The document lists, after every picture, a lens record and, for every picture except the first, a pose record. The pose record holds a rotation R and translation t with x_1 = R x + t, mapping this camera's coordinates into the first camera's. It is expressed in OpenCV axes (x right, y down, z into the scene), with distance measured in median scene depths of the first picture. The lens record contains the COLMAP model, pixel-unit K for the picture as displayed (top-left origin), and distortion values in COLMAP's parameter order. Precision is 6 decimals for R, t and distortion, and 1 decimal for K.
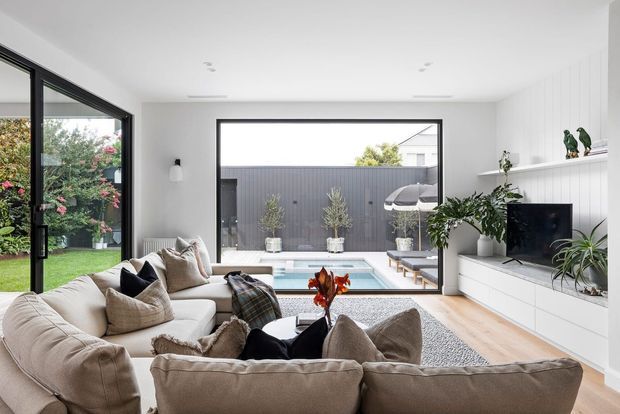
lens RADIAL K [[417.0, 0, 310.0], [0, 417.0, 207.0], [0, 0, 1]] dist [0.000916, 0.001039]
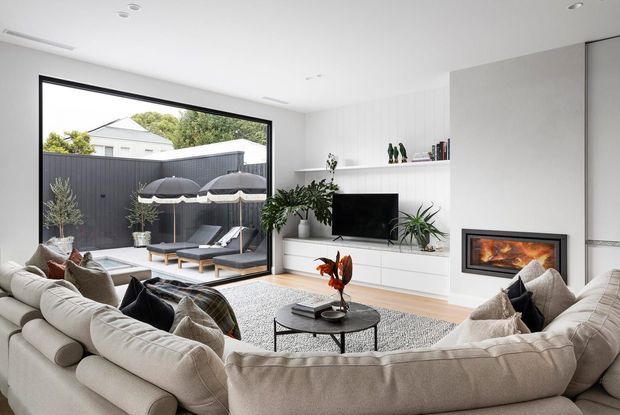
lens RADIAL K [[385.9, 0, 311.1], [0, 385.9, 200.6], [0, 0, 1]] dist [-0.003992, -0.000429]
pose [[0.662495, -0.009857, 0.749002, -0.410013], [0.011406, 0.999930, 0.003070, 0.005976], [-0.748980, 0.006510, 0.662561, 0.220003]]
